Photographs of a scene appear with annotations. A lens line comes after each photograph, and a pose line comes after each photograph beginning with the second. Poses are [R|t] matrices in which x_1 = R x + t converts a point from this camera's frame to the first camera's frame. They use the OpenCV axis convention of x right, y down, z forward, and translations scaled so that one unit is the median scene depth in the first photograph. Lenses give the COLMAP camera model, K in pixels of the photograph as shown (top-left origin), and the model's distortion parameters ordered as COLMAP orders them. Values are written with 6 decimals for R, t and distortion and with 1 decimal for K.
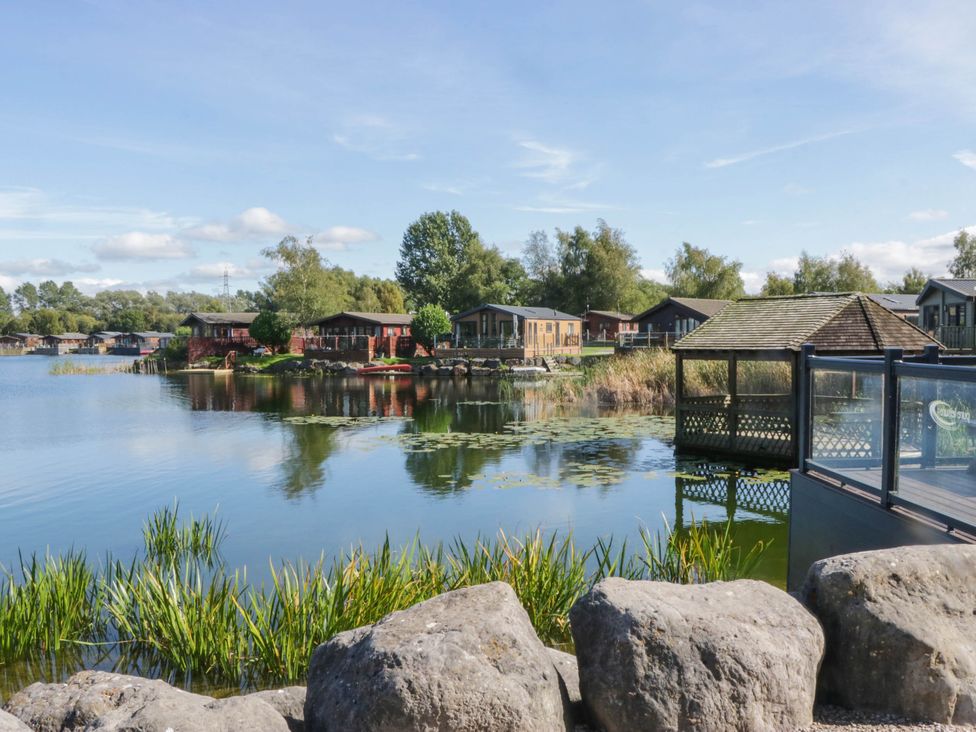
lens RADIAL K [[876.6, 0, 491.0], [0, 876.6, 371.4], [0, 0, 1]] dist [-0.103185, -0.017174]
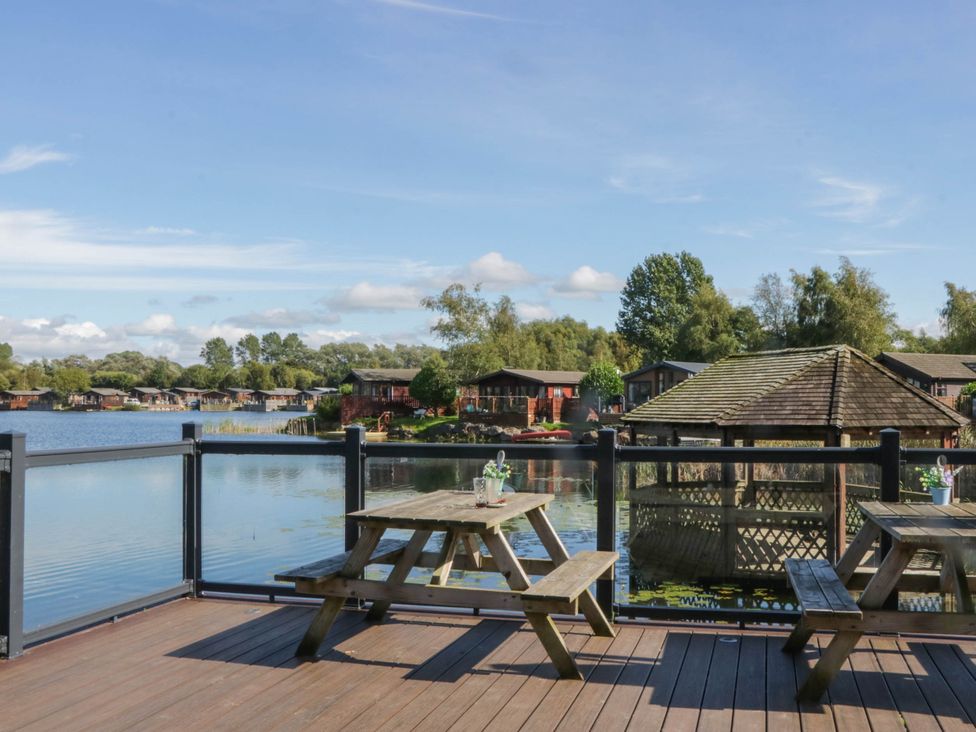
lens RADIAL K [[1010.5, 0, 490.9], [0, 1010.5, 371.8], [0, 0, 1]] dist [-0.025174, 0.000000]
pose [[0.962148, 0.005010, -0.272483, 0.070384], [-0.022669, 0.997837, -0.061700, -0.001830], [0.271584, 0.065542, 0.960180, 0.014153]]
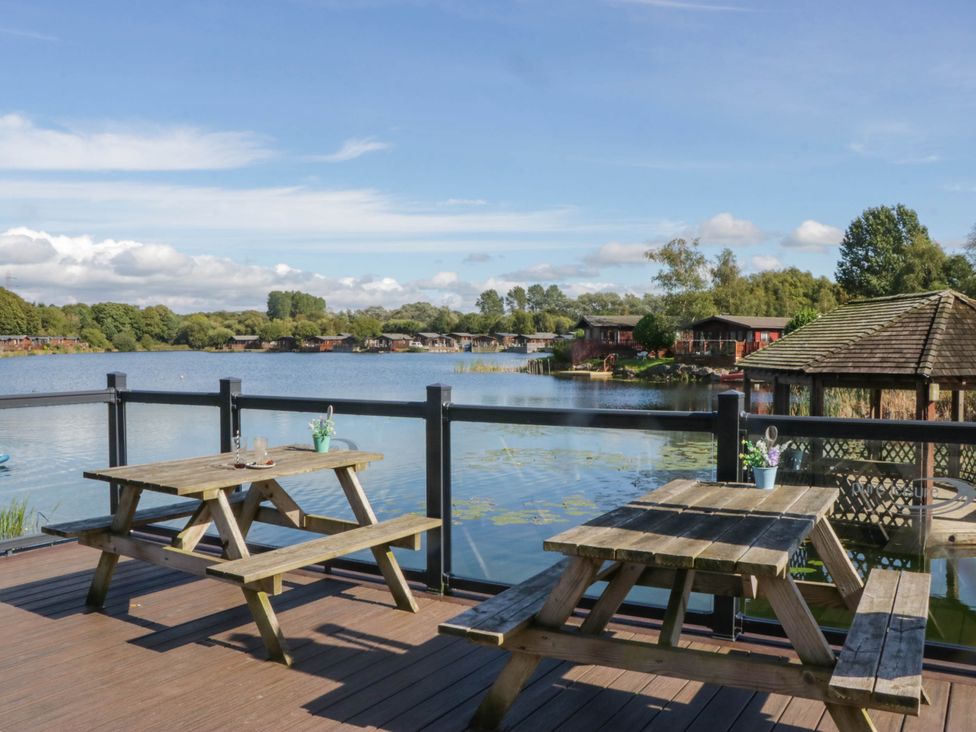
lens RADIAL K [[876.6, 0, 510.3], [0, 876.6, 356.7], [0, 0, 1]] dist [-0.103185, -0.017174]
pose [[0.859889, 0.021361, -0.510034, 0.094486], [-0.031091, 0.999461, -0.010558, -0.004032], [0.509533, 0.024936, 0.860090, 0.042384]]
